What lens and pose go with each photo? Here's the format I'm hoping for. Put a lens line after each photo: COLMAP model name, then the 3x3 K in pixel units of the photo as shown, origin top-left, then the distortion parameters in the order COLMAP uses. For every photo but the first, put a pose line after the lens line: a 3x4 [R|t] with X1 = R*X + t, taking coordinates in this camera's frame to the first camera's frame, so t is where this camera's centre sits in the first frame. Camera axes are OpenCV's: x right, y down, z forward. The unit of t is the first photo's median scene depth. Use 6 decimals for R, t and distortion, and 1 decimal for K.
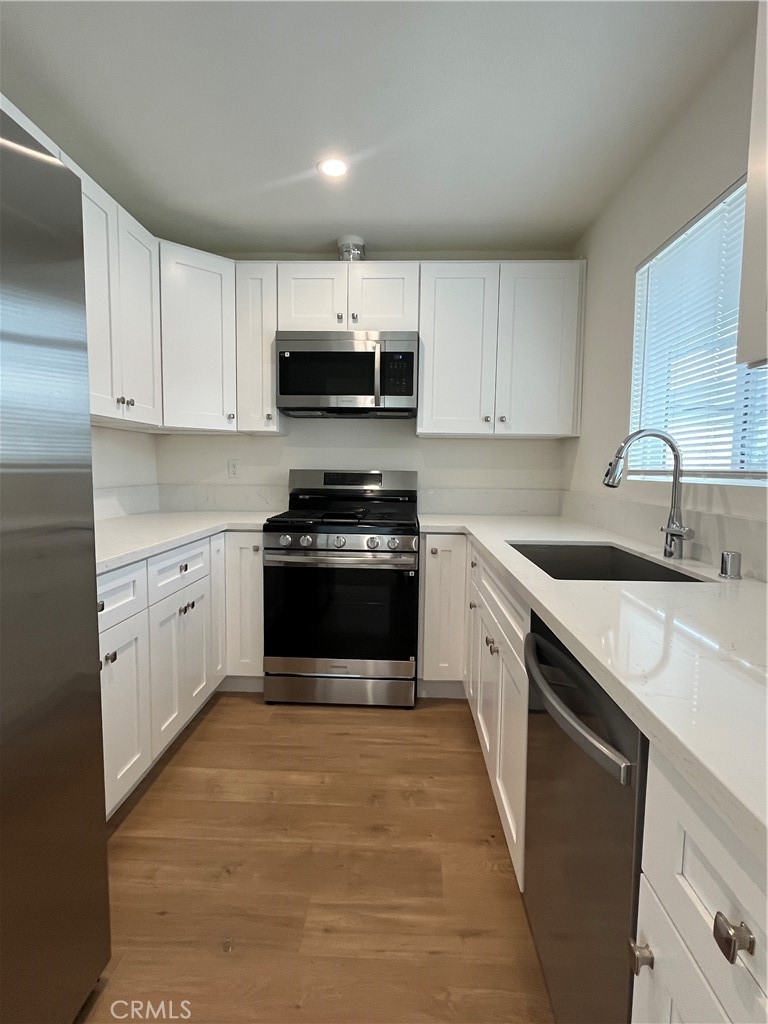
lens RADIAL K [[533.9, 0, 384.0], [0, 533.9, 514.2], [0, 0, 1]] dist [0.001607, -0.000327]
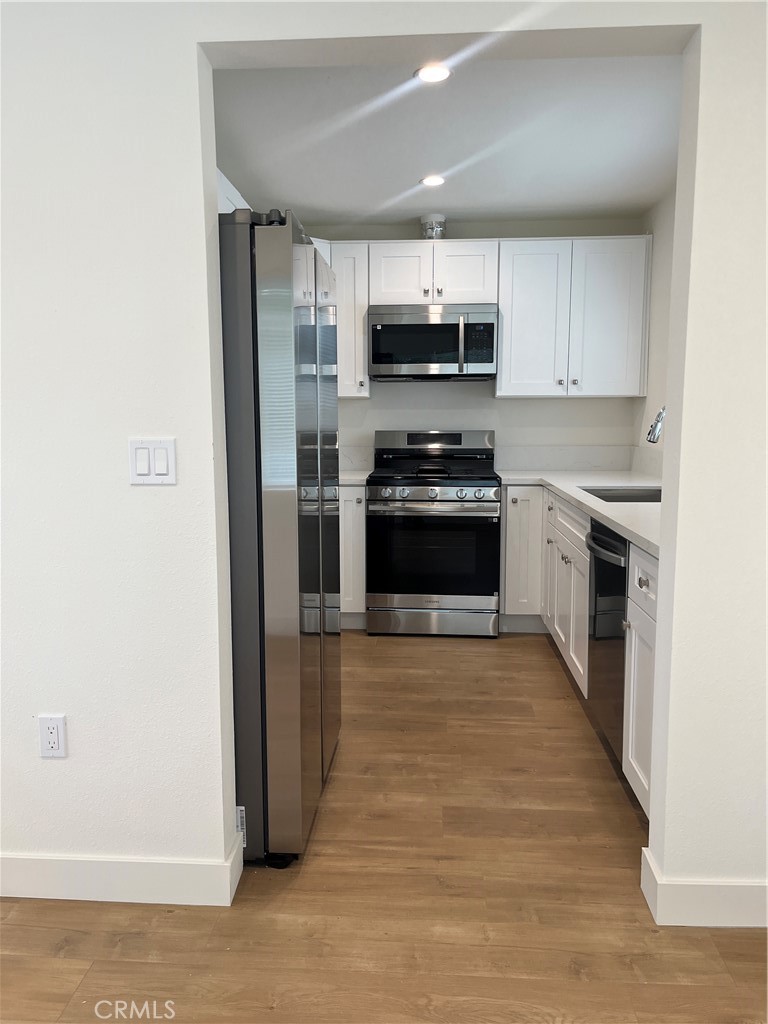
lens RADIAL K [[776.0, 0, 374.9], [0, 776.0, 509.3], [0, 0, 1]] dist [0.073794, -0.102526]
pose [[0.999183, -0.010438, -0.039053, -0.141422], [0.011570, 0.999516, 0.028885, 0.035534], [0.038733, -0.029314, 0.998820, -0.685566]]
